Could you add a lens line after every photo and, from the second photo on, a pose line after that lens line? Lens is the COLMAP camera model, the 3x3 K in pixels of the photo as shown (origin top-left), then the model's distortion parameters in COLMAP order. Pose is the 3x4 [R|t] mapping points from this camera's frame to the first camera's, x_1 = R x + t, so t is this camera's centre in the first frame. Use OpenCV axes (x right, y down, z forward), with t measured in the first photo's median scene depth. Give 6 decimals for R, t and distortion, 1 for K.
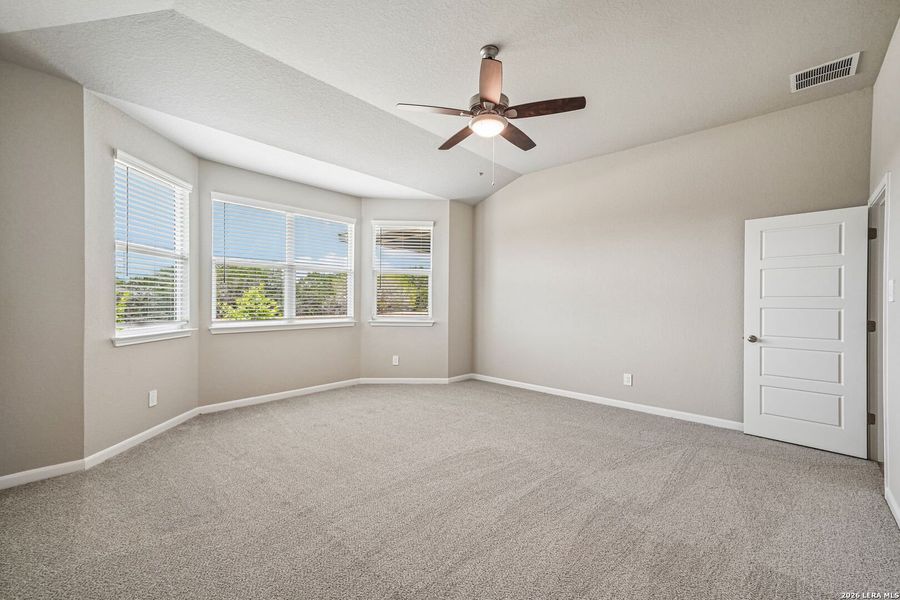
lens RADIAL K [[385.5, 0, 446.7], [0, 385.5, 302.2], [0, 0, 1]] dist [0.003572, 0.000041]
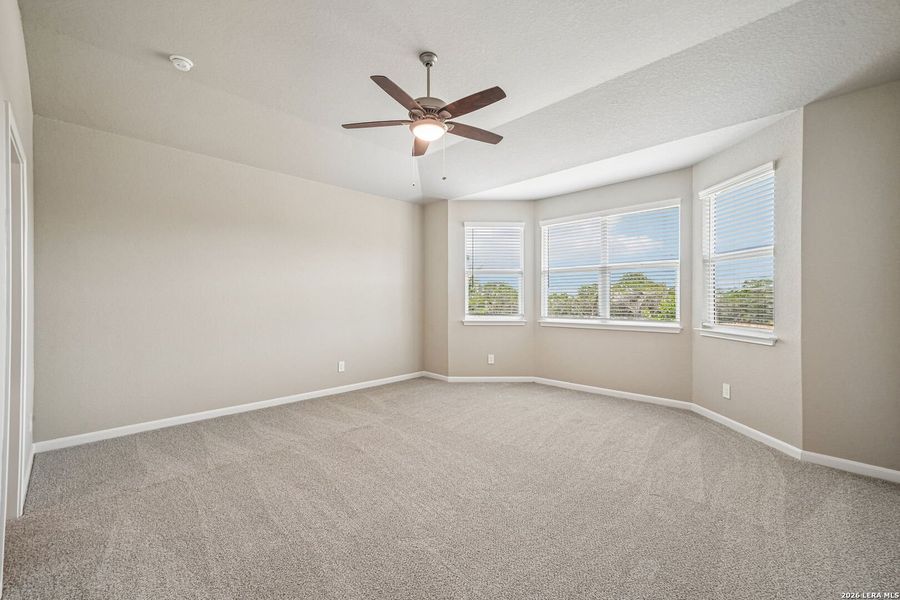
lens RADIAL K [[385.5, 0, 446.7], [0, 385.5, 302.2], [0, 0, 1]] dist [0.003572, 0.000041]
pose [[-0.075211, -0.000233, -0.997168, 0.756339], [-0.006150, 0.999981, 0.000230, 0.000776], [0.997149, 0.006150, -0.075211, 0.755807]]
